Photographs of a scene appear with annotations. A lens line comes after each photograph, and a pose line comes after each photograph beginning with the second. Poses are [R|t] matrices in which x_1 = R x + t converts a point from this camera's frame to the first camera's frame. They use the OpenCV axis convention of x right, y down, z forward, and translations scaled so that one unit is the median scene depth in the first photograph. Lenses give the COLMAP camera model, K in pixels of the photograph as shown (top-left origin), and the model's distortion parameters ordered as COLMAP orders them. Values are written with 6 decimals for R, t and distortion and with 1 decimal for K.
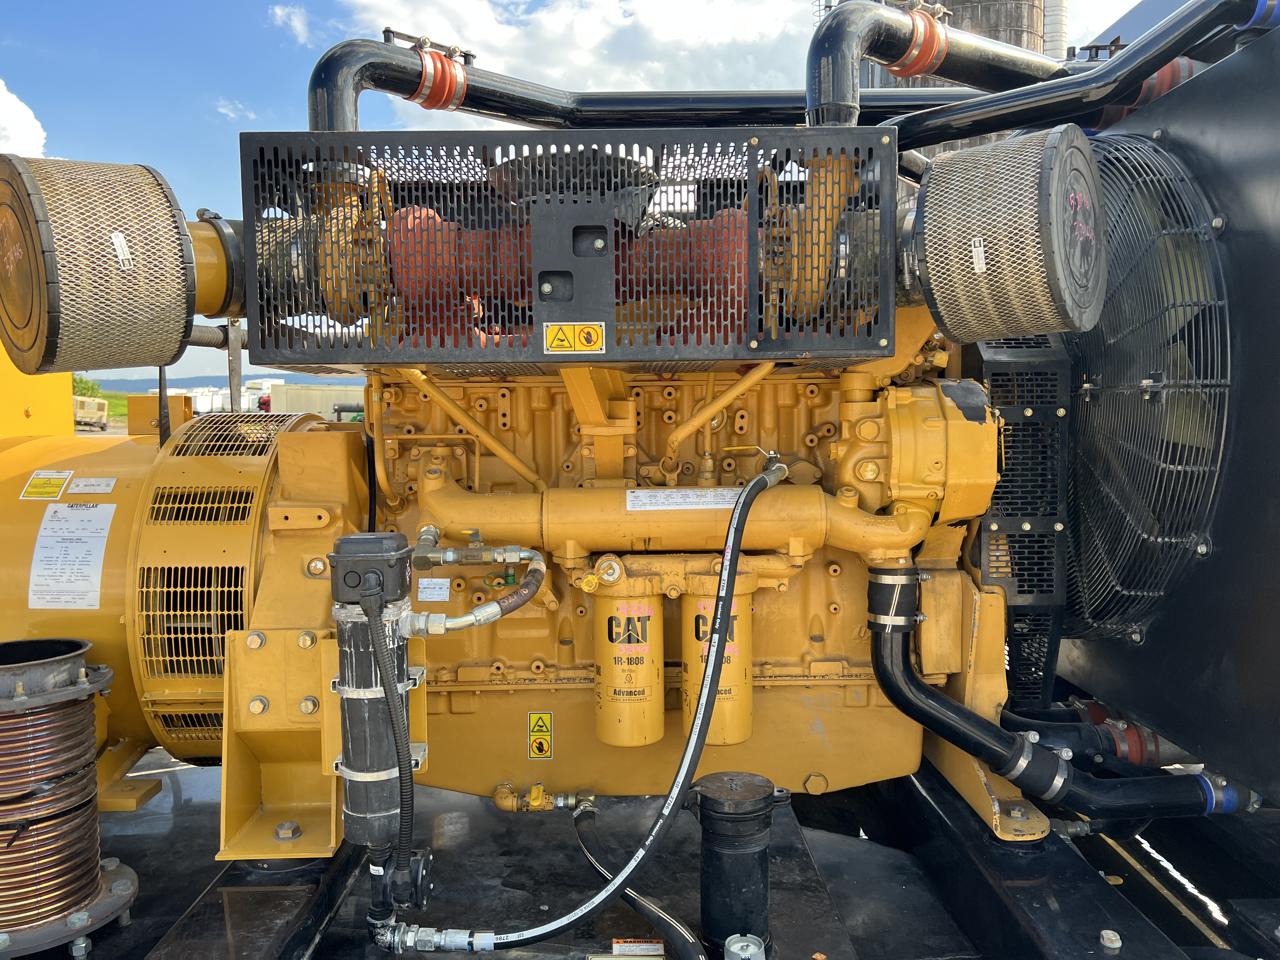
lens RADIAL K [[958.3, 0, 652.0], [0, 958.3, 510.4], [0, 0, 1]] dist [0.050303, -0.054283]
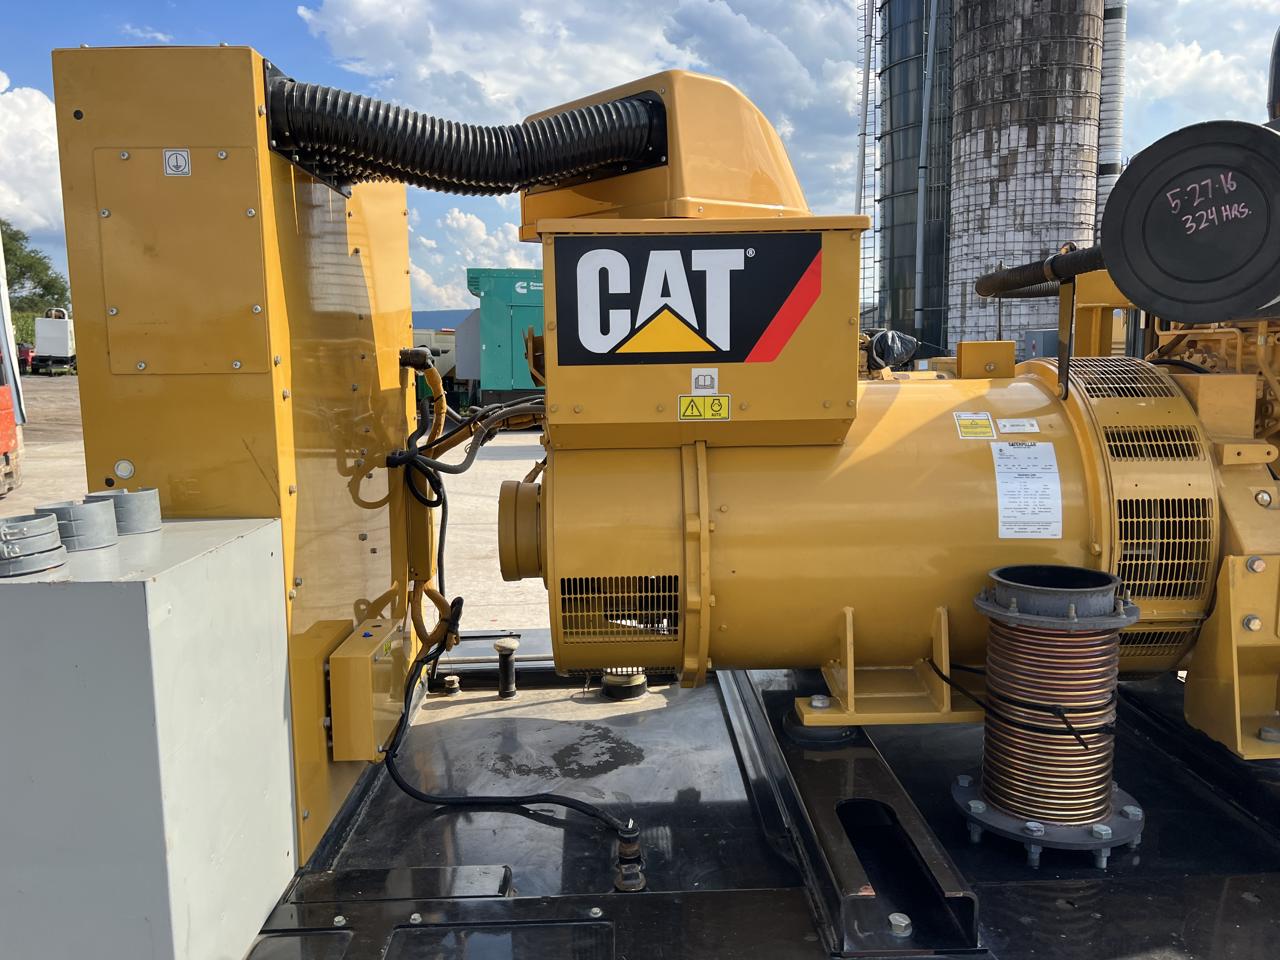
lens RADIAL K [[958.3, 0, 652.9], [0, 958.3, 493.9], [0, 0, 1]] dist [0.050303, -0.054283]
pose [[0.999954, -0.006492, 0.006996, -1.015684], [0.006184, 0.999048, 0.043176, 0.001784], [-0.007269, -0.043130, 0.999043, -0.085397]]
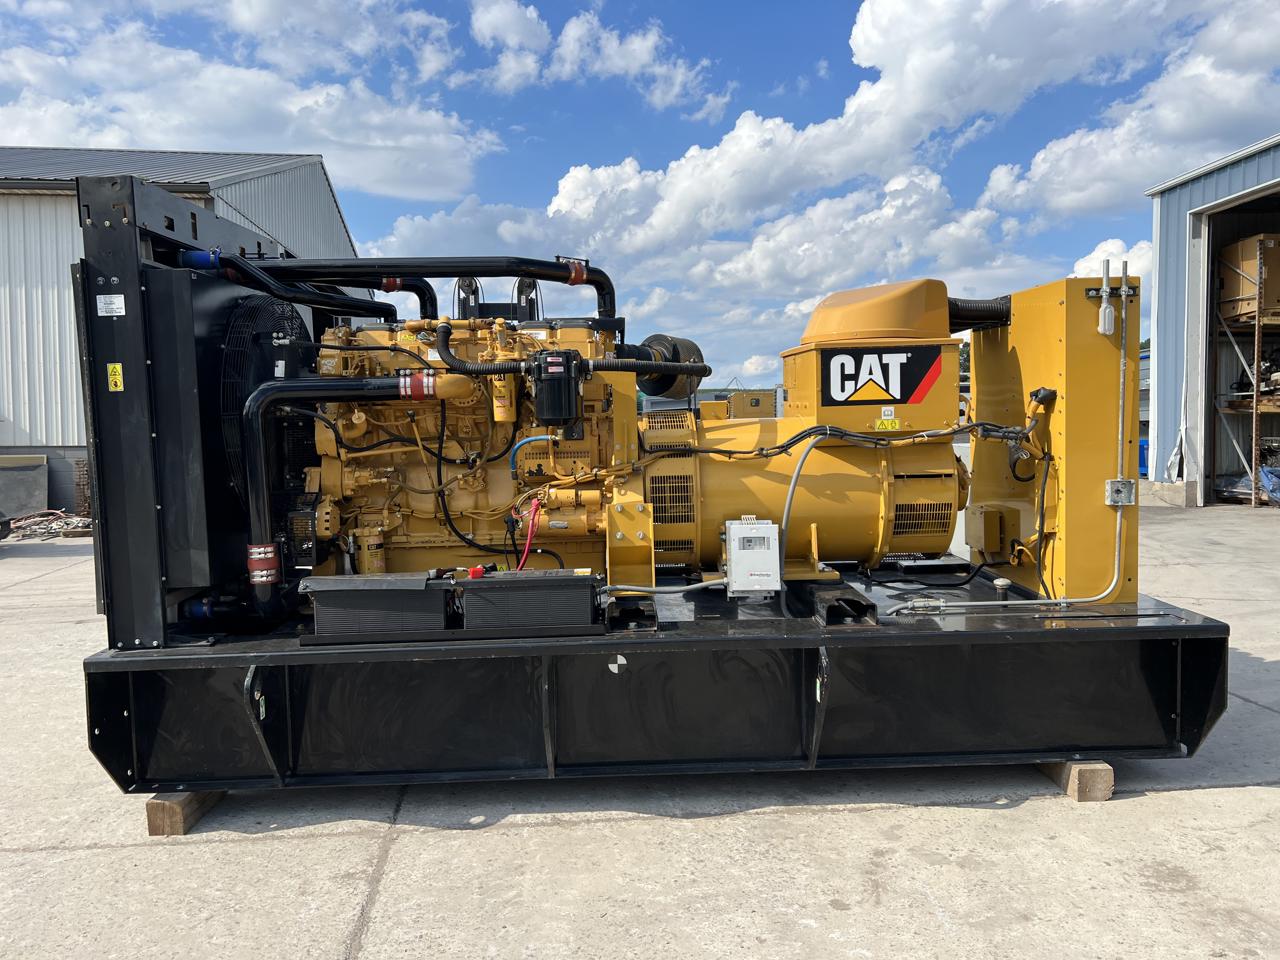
lens RADIAL K [[958.3, 0, 641.1], [0, 958.3, 481.6], [0, 0, 1]] dist [0.050303, -0.054283]
pose [[0.999859, -0.016749, 0.000989, -1.529011], [0.016754, 0.999842, -0.005956, 0.089492], [-0.000889, 0.005971, 0.999982, -1.288196]]
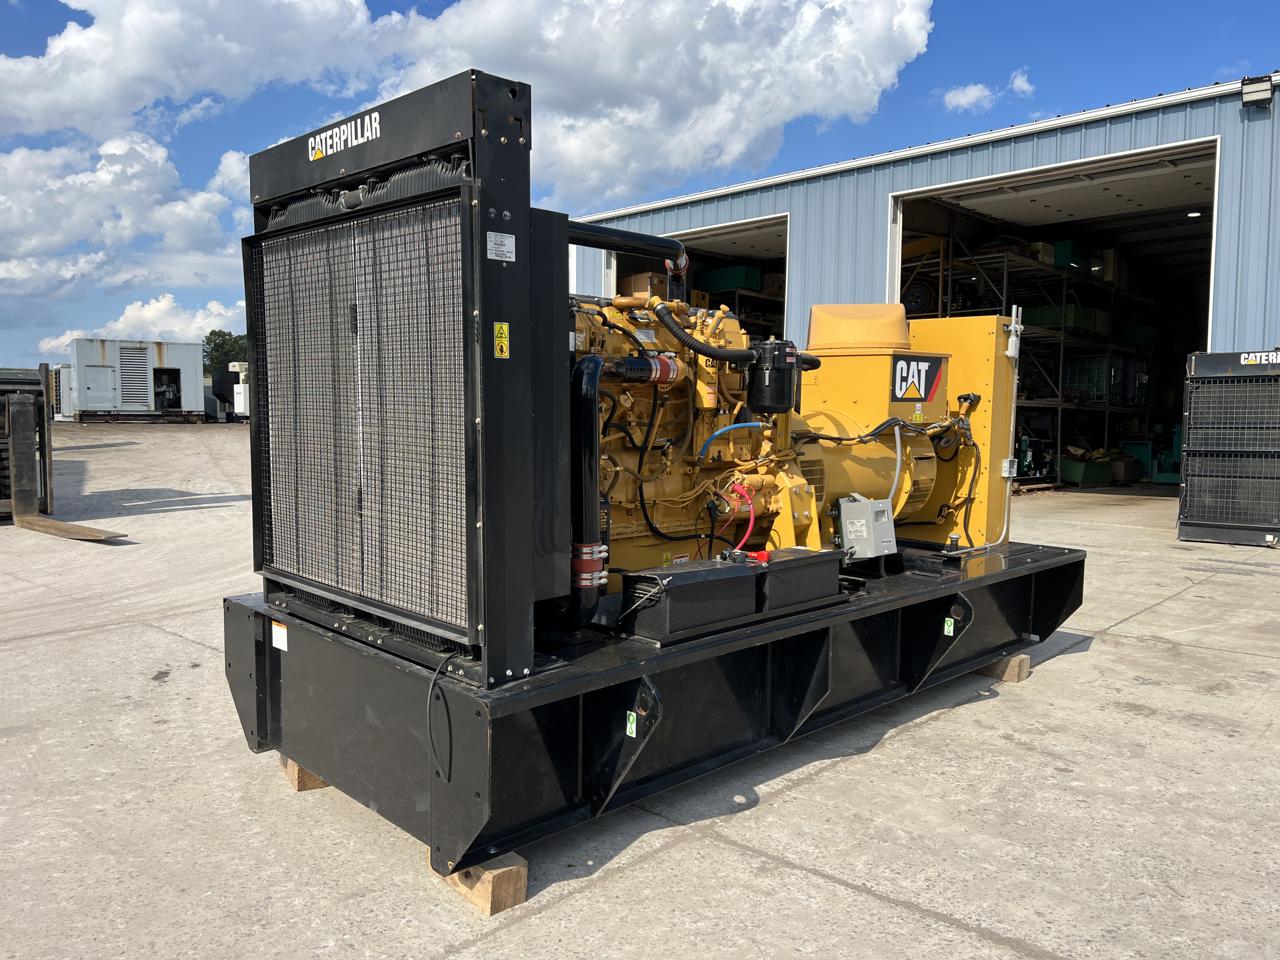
lens RADIAL K [[958.3, 0, 639.1], [0, 958.3, 496.4], [0, 0, 1]] dist [0.050303, -0.054283]
pose [[0.734317, -0.053467, 0.676698, -3.489417], [0.038296, 0.998568, 0.037342, 0.048082], [-0.677726, -0.001506, 0.735313, -0.593244]]
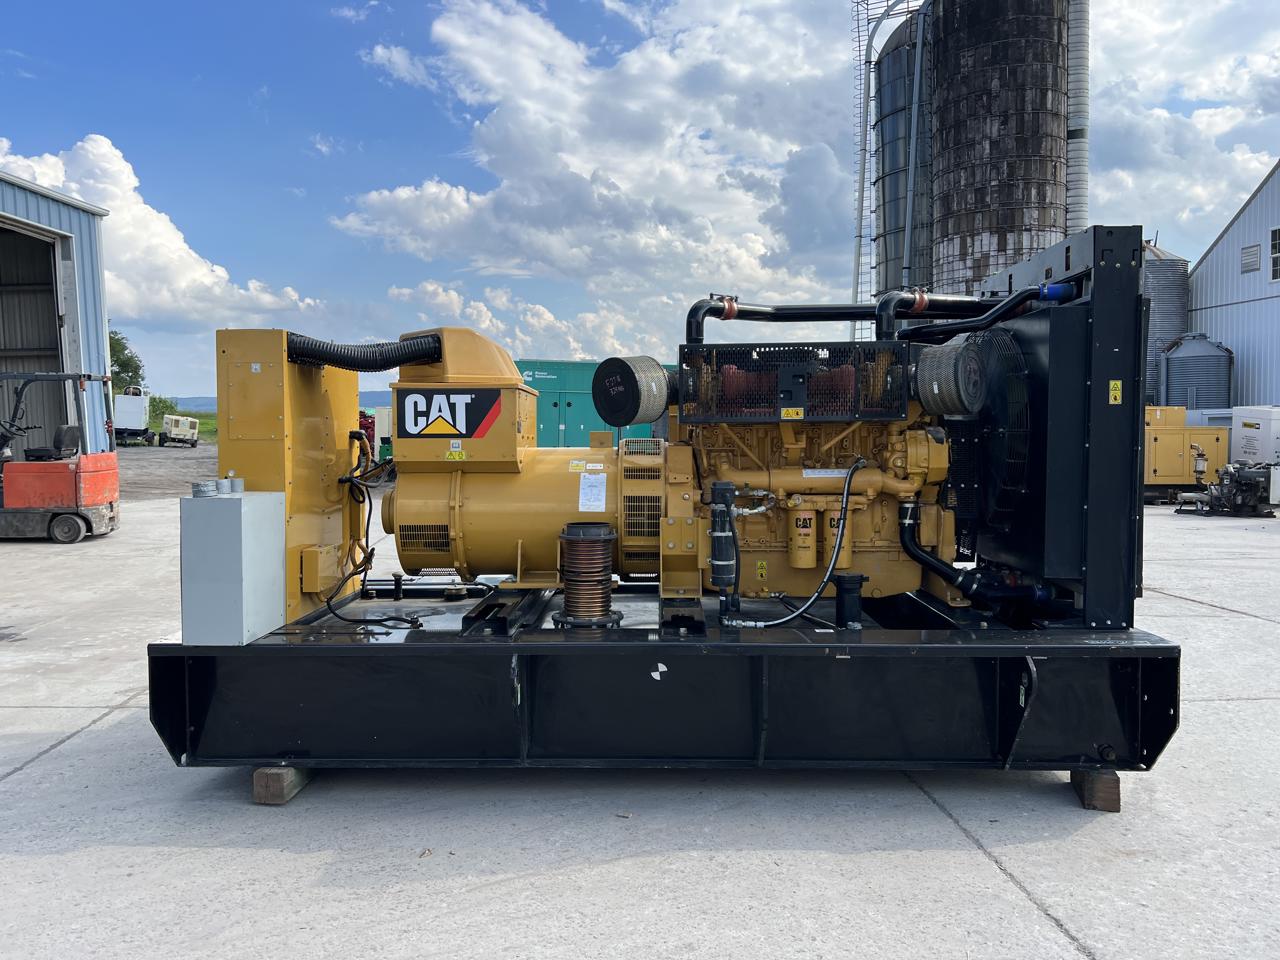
lens RADIAL K [[958.3, 0, 639.6], [0, 958.3, 489.9], [0, 0, 1]] dist [0.050303, -0.054283]
pose [[0.998741, 0.008729, -0.049394, -0.336609], [-0.010759, 0.999102, -0.040969, 0.144433], [0.048992, 0.041449, 0.997939, -1.587281]]
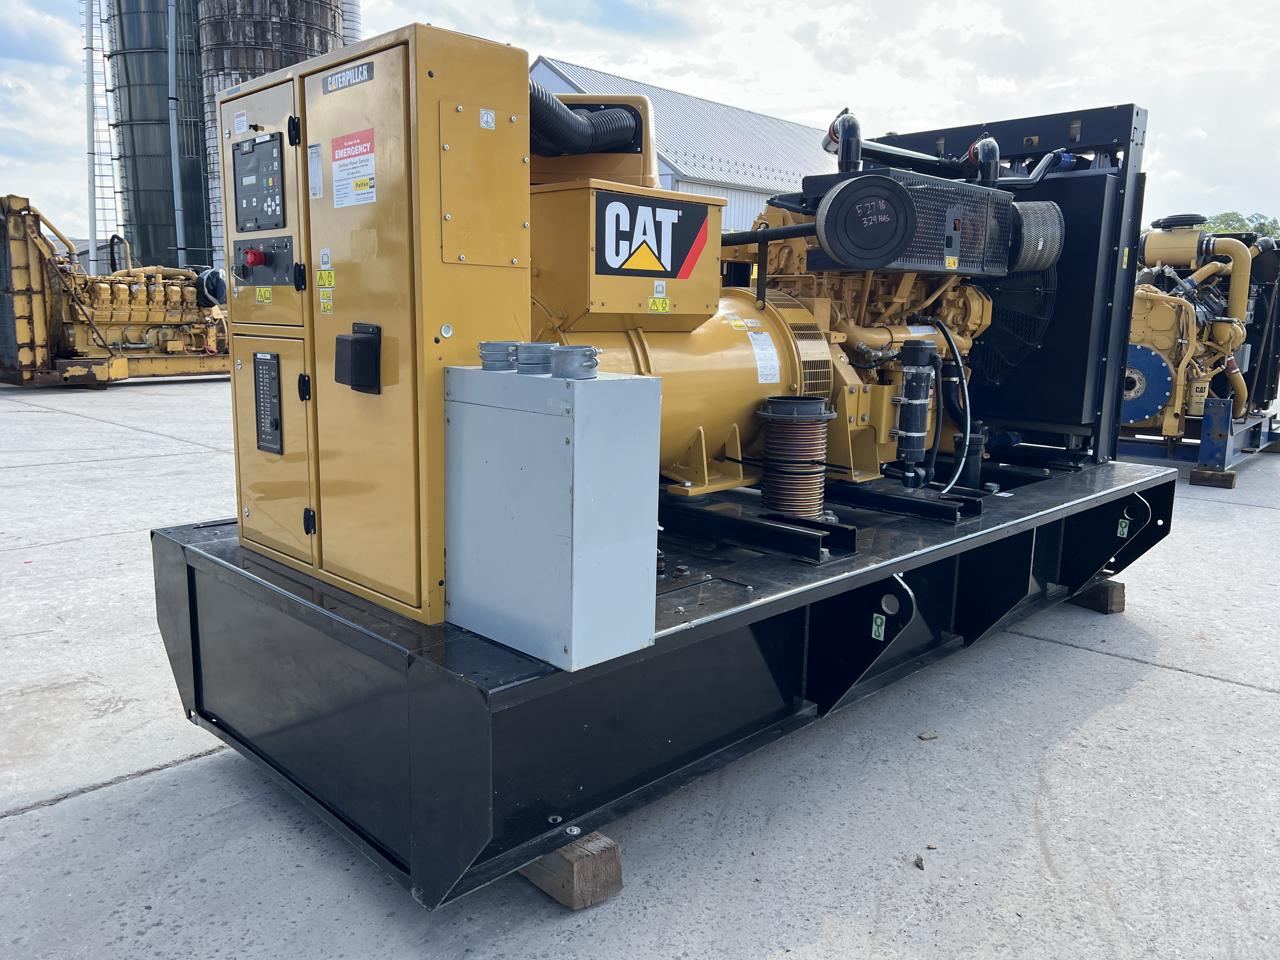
lens RADIAL K [[958.3, 0, 631.8], [0, 958.3, 478.3], [0, 0, 1]] dist [0.050303, -0.054283]
pose [[0.727112, -0.097207, 0.679602, -2.164605], [0.041536, 0.994340, 0.097786, 0.090785], [-0.685261, -0.042873, 0.727035, -0.271049]]
